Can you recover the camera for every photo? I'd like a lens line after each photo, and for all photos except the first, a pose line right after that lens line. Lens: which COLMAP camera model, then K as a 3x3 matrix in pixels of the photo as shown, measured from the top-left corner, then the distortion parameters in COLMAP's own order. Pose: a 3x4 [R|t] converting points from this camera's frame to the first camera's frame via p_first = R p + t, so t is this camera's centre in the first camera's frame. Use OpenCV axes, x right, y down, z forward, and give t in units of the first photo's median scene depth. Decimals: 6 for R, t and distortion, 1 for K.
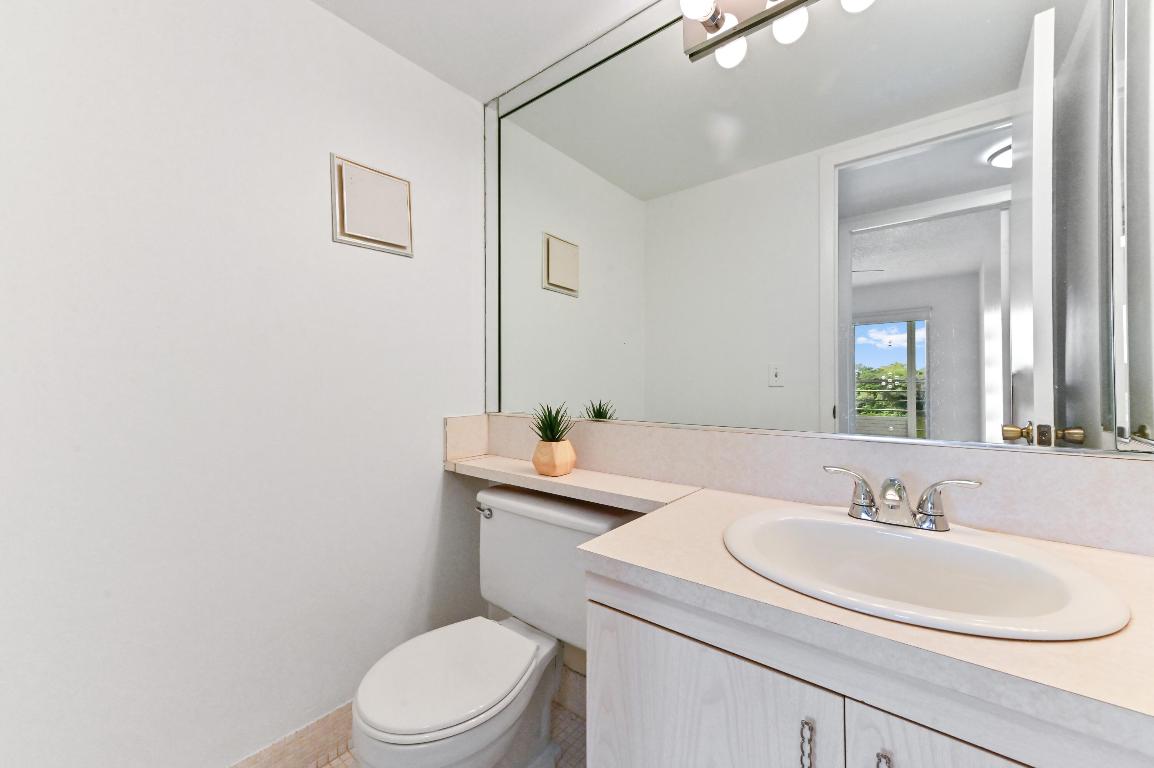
lens RADIAL K [[455.0, 0, 573.8], [0, 455.0, 382.2], [0, 0, 1]] dist [-0.000551, -0.000095]
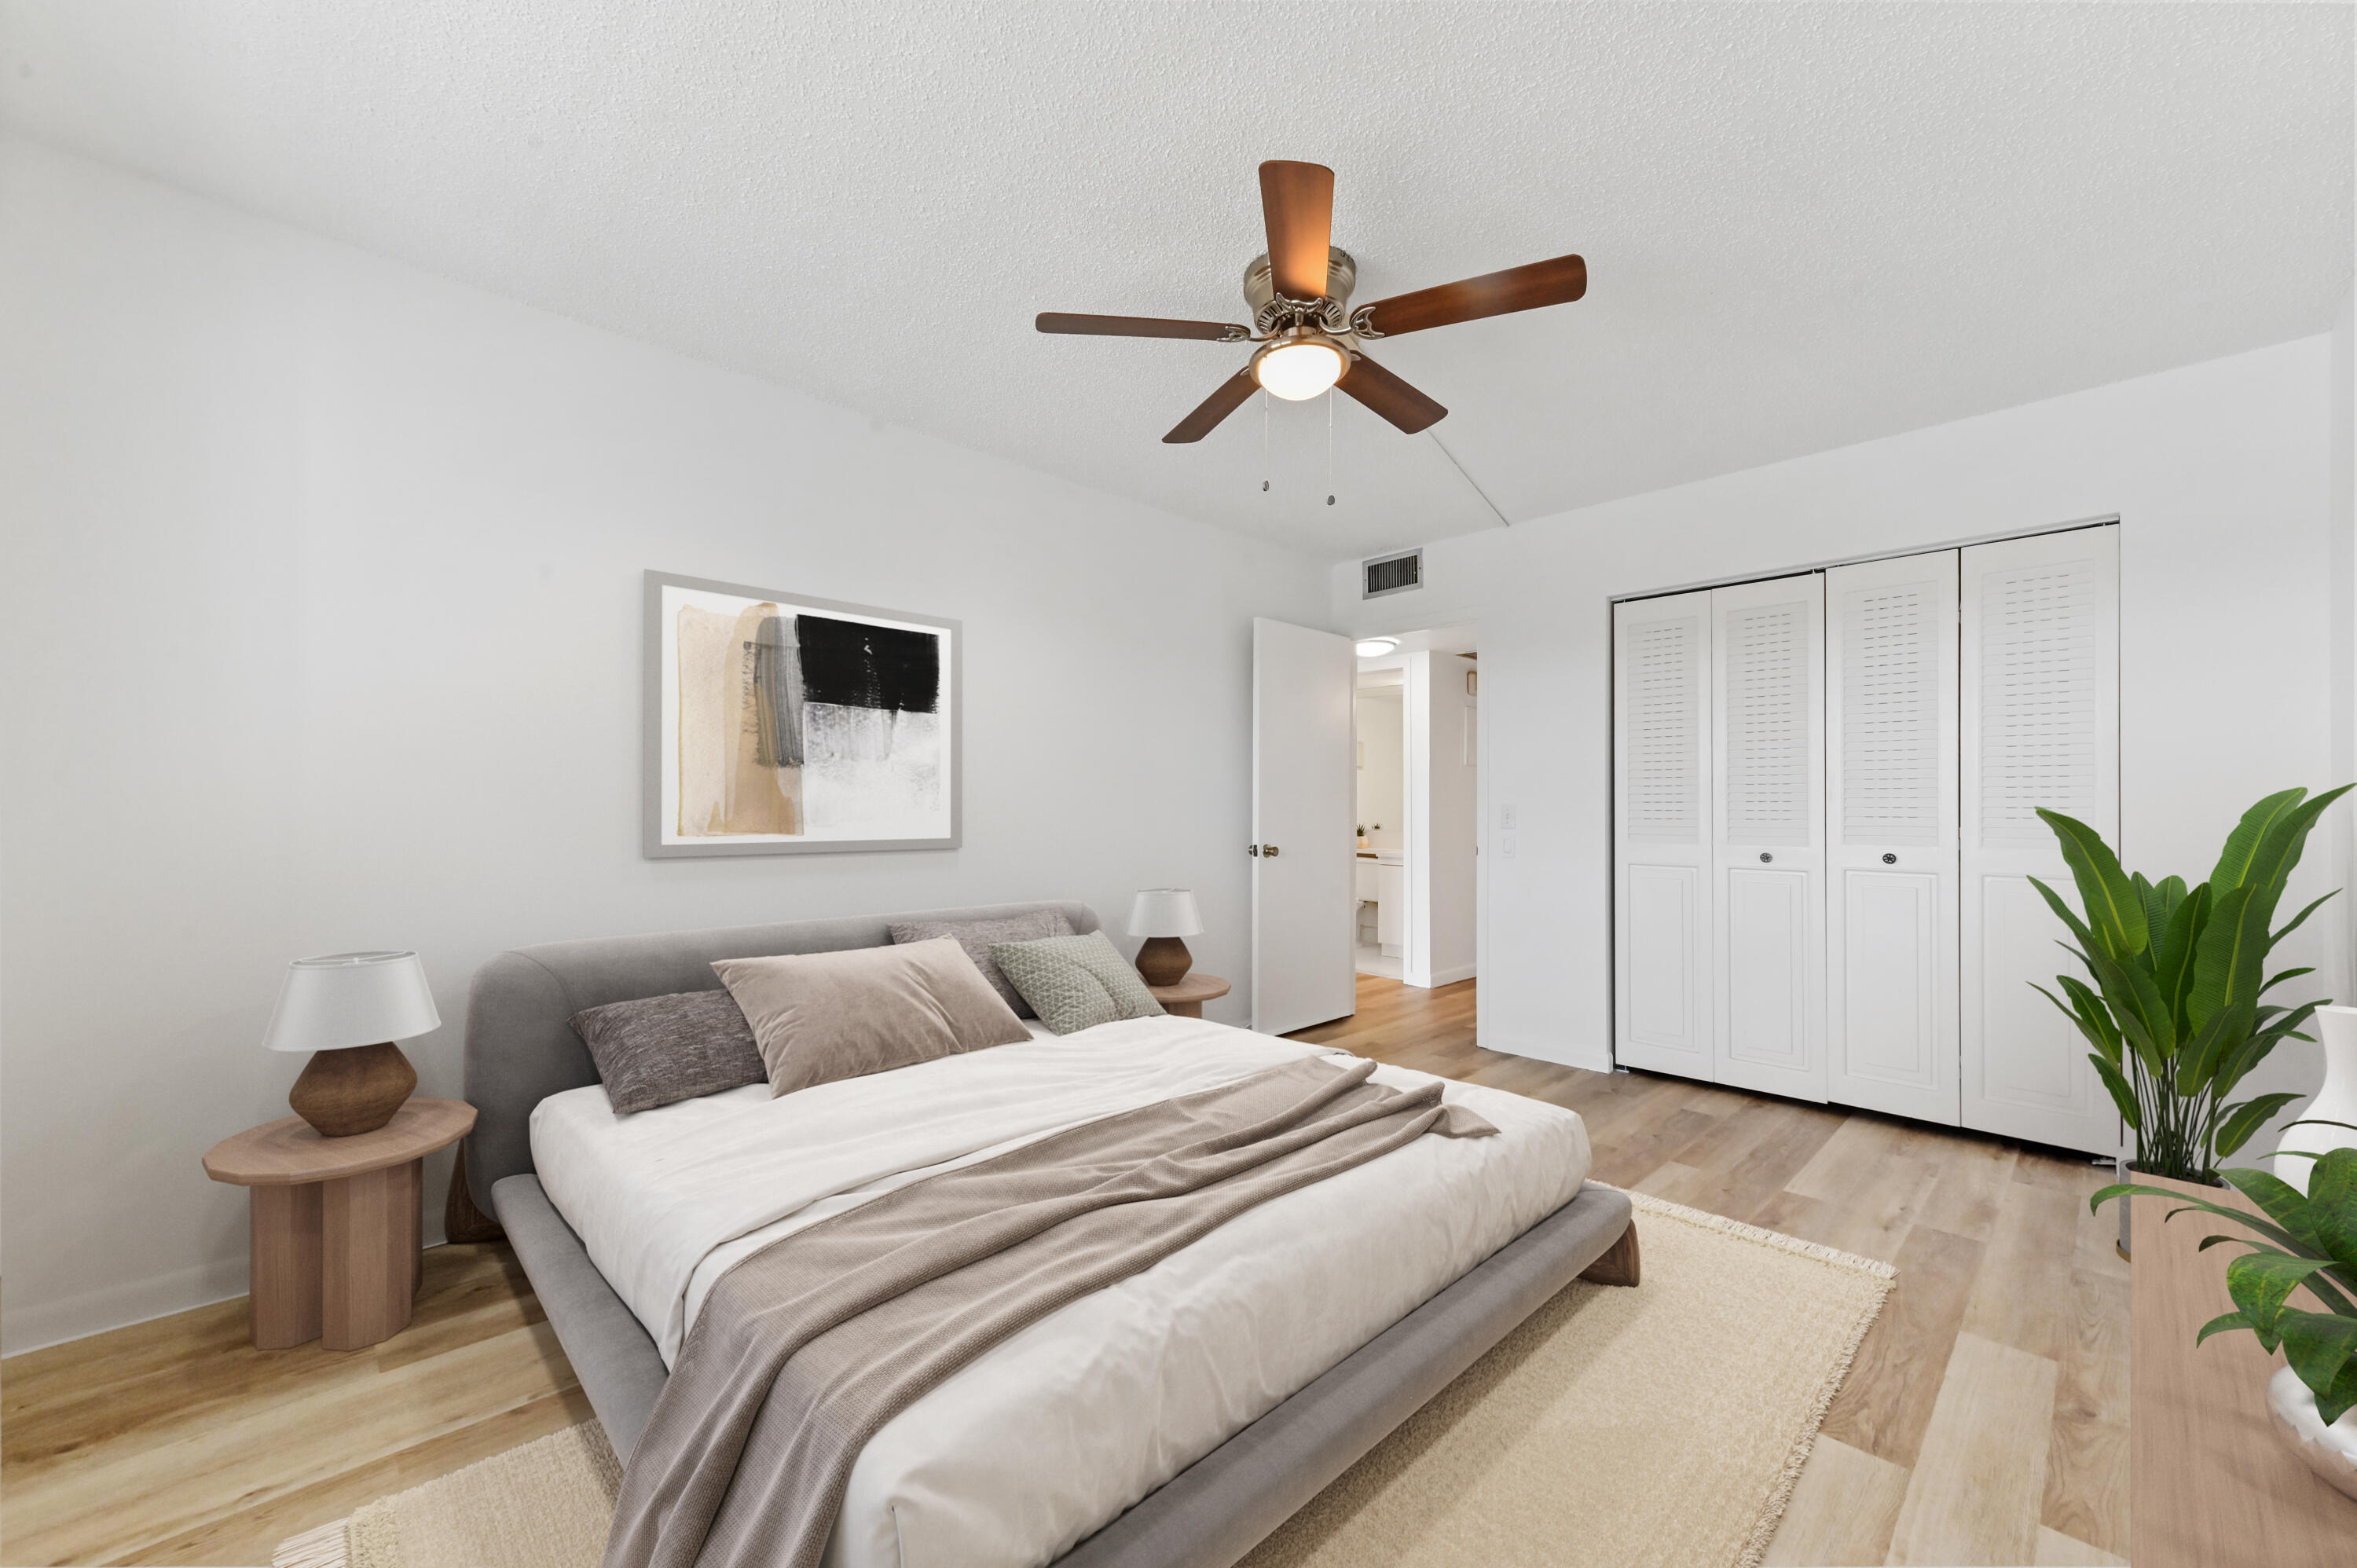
lens RADIAL K [[929.3, 0, 1188.8], [0, 929.3, 805.5], [0, 0, 1]] dist [-0.000551, -0.000095]
pose [[0.993384, 0.001963, -0.114822, -0.466025], [-0.002774, 0.999972, -0.006898, -0.027999], [0.114806, 0.007171, 0.993362, -5.159368]]
